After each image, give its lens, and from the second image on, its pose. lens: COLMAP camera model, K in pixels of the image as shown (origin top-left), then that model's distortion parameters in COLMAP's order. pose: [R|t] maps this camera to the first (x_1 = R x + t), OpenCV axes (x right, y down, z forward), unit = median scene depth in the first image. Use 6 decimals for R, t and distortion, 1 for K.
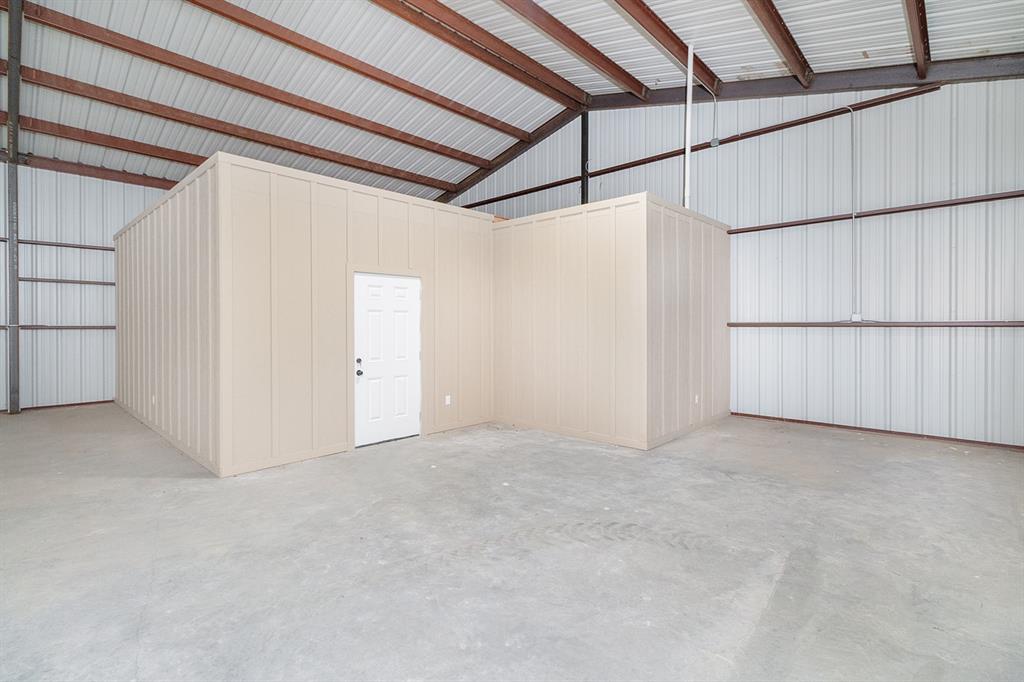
lens RADIAL K [[474.5, 0, 507.9], [0, 474.5, 320.1], [0, 0, 1]] dist [0.016275, 0.000019]
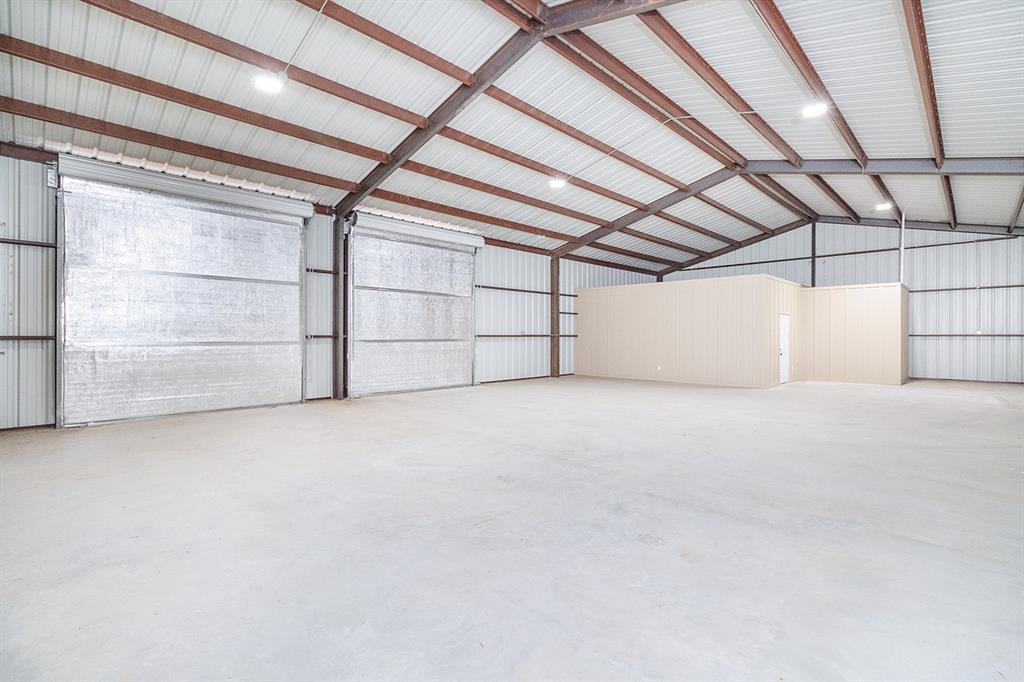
lens RADIAL K [[474.5, 0, 507.9], [0, 474.5, 320.1], [0, 0, 1]] dist [0.016275, 0.000019]
pose [[0.999987, 0.004058, 0.003094, -1.057595], [-0.004067, 0.999988, 0.002903, -0.049057], [-0.003082, -0.002916, 0.999991, -0.894496]]
